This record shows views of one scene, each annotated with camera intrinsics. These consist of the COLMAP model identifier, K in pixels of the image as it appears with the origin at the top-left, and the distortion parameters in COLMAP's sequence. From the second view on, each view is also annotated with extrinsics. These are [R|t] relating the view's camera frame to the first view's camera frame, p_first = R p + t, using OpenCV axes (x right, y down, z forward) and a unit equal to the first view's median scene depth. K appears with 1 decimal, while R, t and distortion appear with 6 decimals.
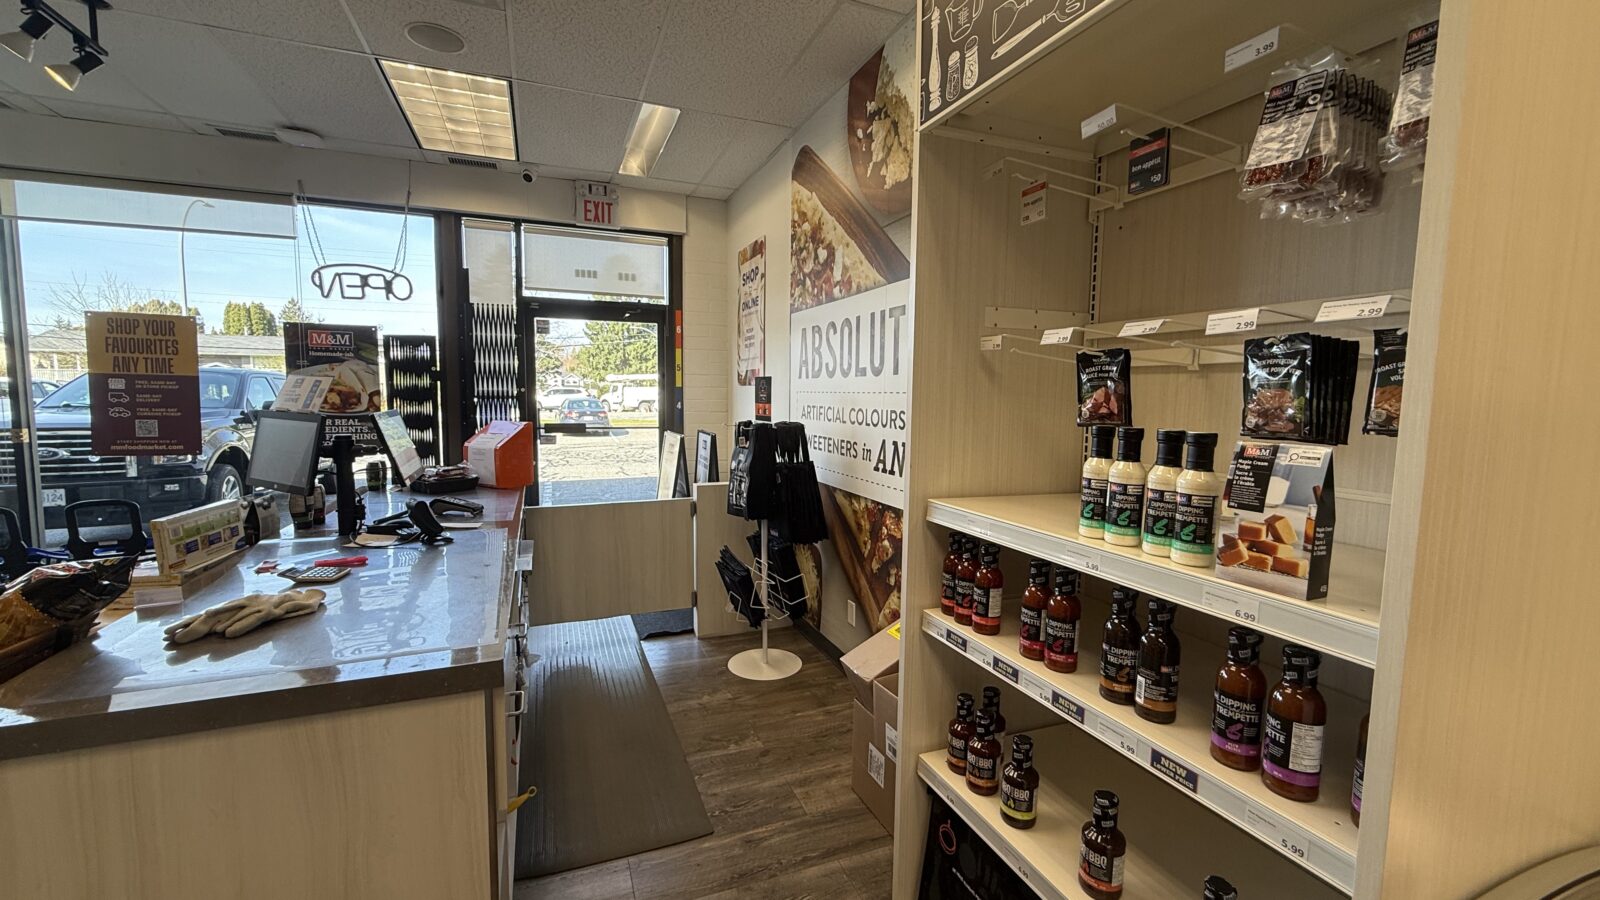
lens RADIAL K [[630.8, 0, 800.0], [0, 630.8, 450.0], [0, 0, 1]] dist [0.000616, 0.000037]
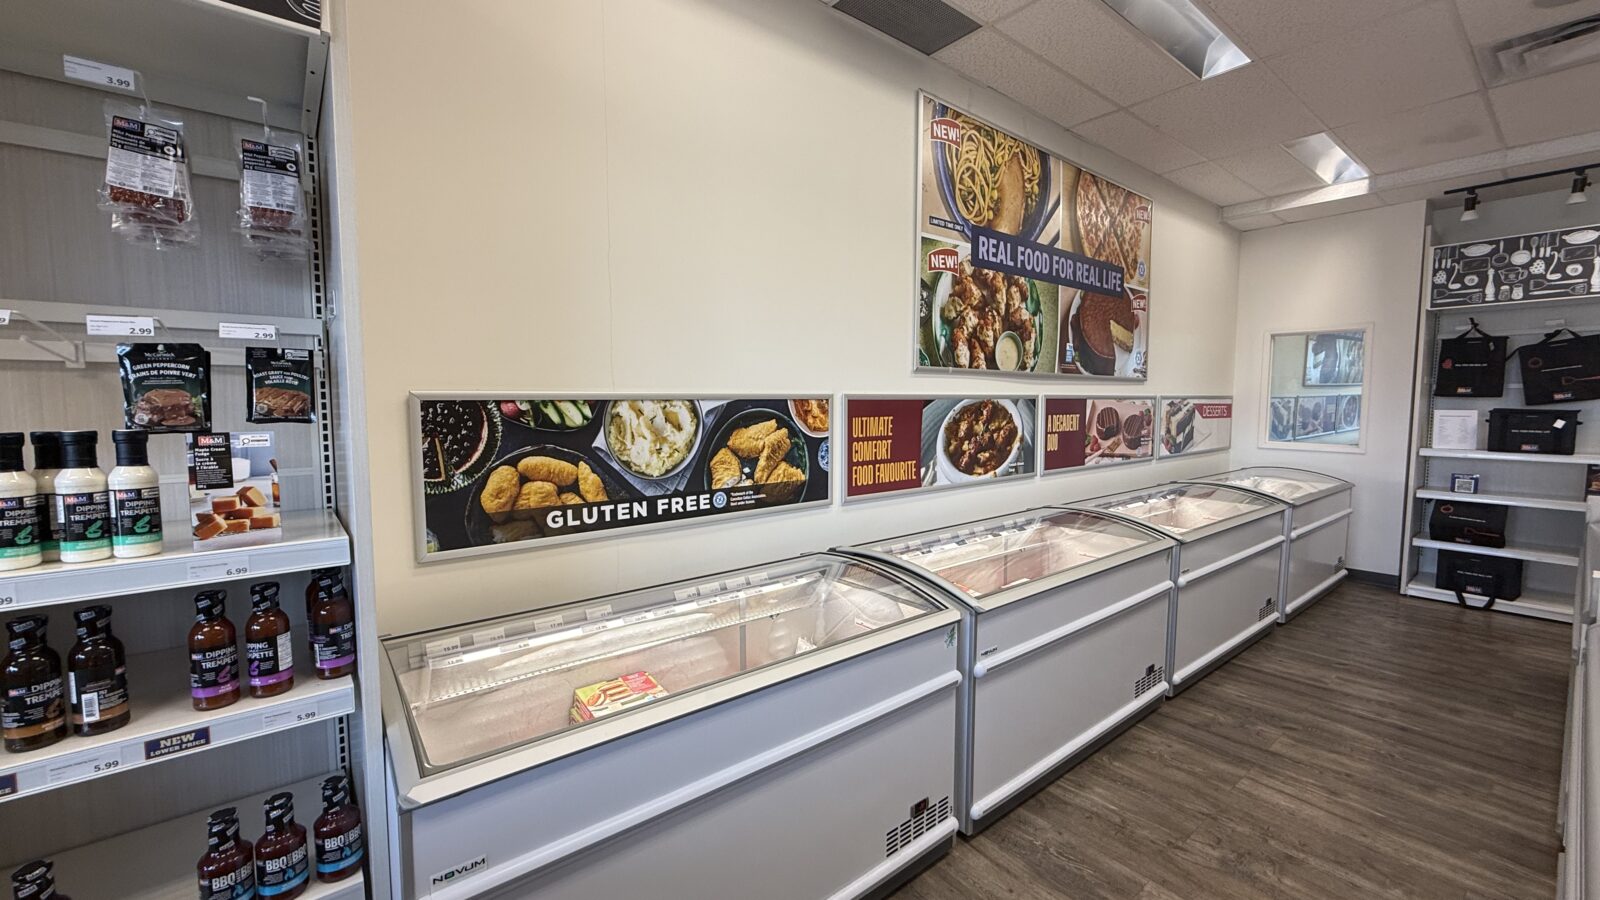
lens RADIAL K [[630.8, 0, 800.0], [0, 630.8, 450.0], [0, 0, 1]] dist [0.000616, 0.000037]
pose [[-0.285662, -0.088643, 0.954222, -0.756269], [0.084359, 0.989522, 0.117176, -0.025913], [-0.954610, 0.113970, -0.275191, 0.246634]]
